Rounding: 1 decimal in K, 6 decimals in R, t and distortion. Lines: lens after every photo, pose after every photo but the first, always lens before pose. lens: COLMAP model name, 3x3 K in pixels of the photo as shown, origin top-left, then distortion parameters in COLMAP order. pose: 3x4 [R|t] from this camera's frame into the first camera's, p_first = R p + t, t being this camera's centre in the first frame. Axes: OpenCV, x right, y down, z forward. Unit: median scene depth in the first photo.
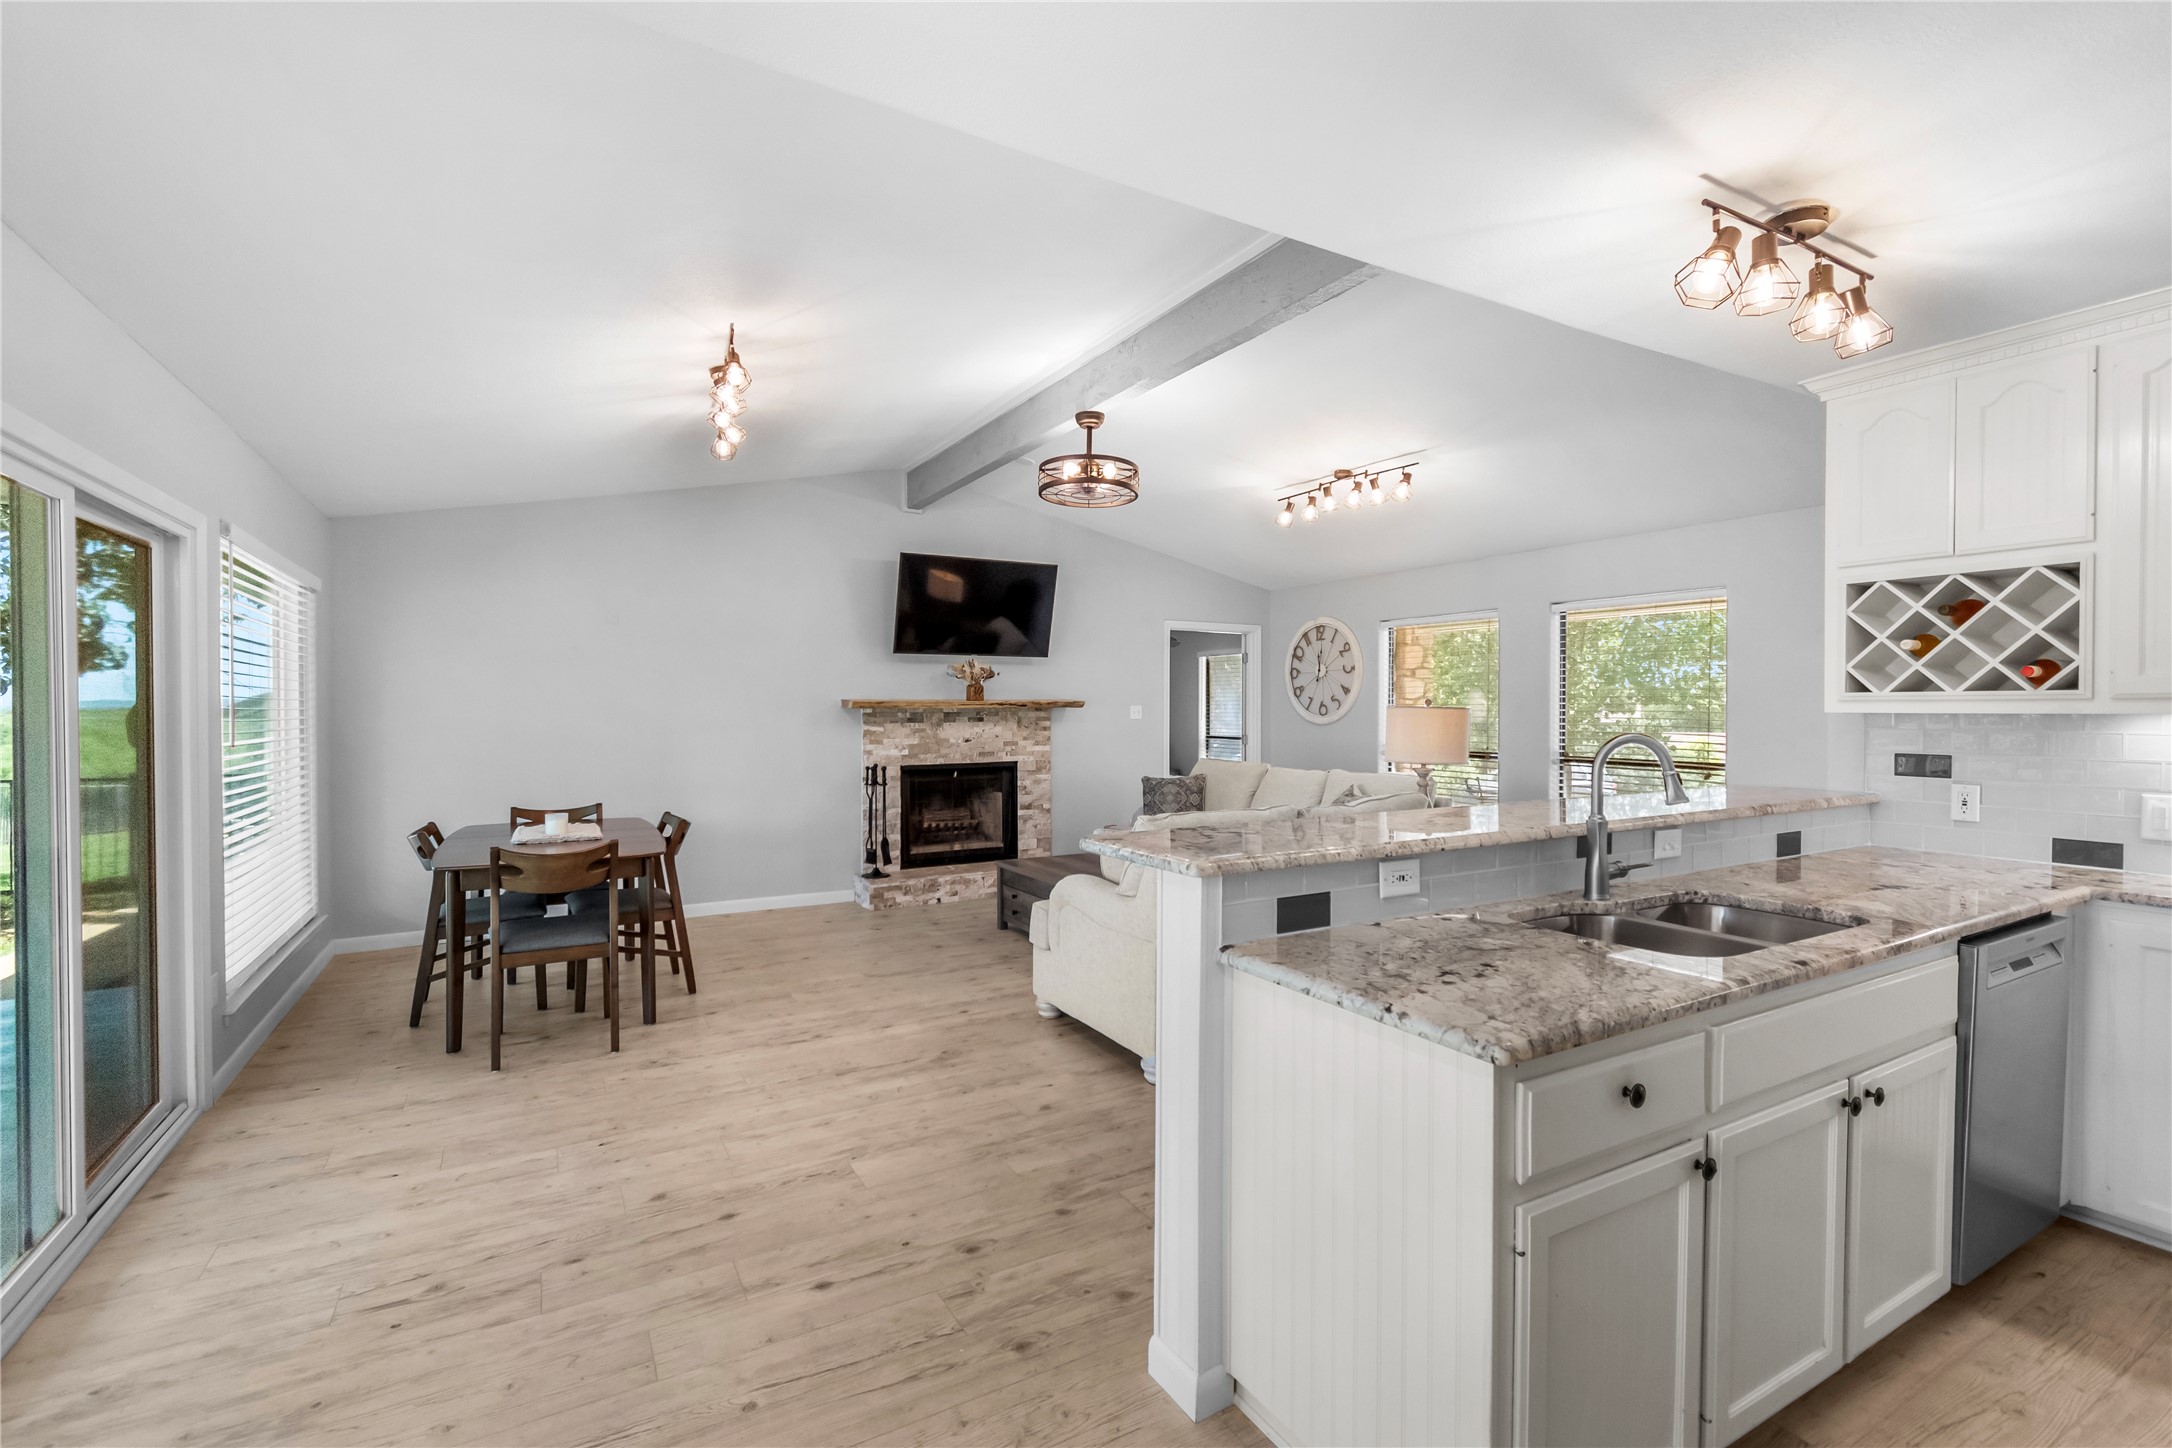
lens RADIAL K [[965.0, 0, 1083.5], [0, 965.0, 724.6], [0, 0, 1]] dist [0.002347, 0.000027]
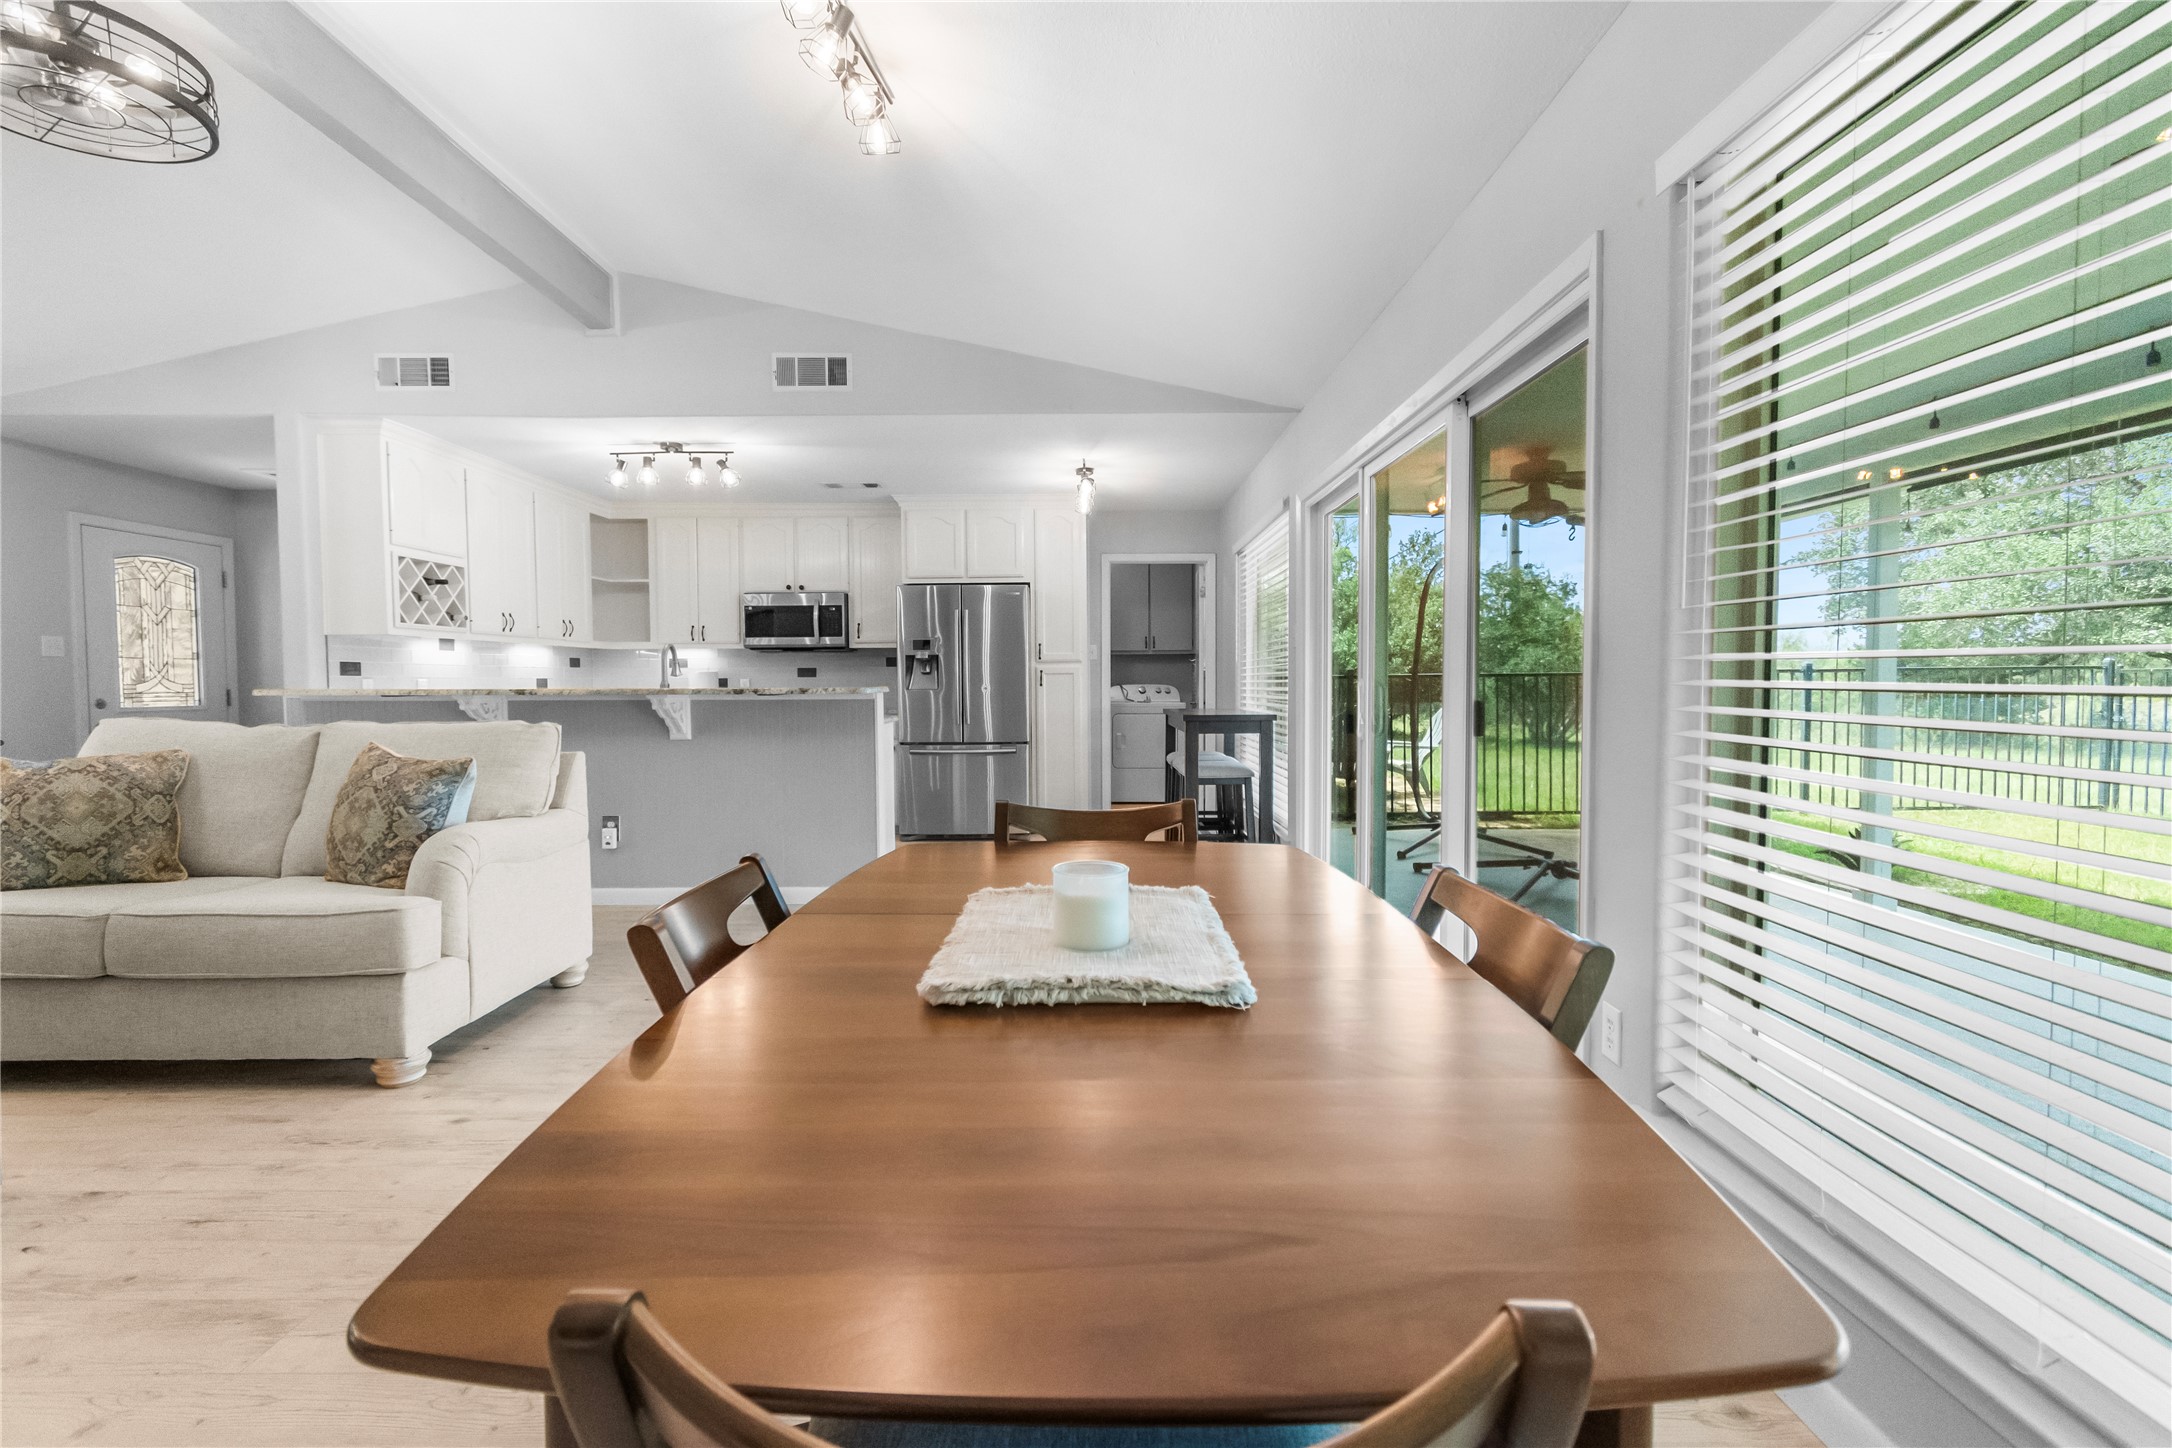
lens RADIAL K [[965.0, 0, 1083.5], [0, 965.0, 724.6], [0, 0, 1]] dist [0.002347, 0.000027]
pose [[-0.869295, -0.018226, 0.493957, -0.439366], [0.014601, 0.997937, 0.062518, 0.023227], [-0.494078, 0.061559, -0.867236, 0.799672]]
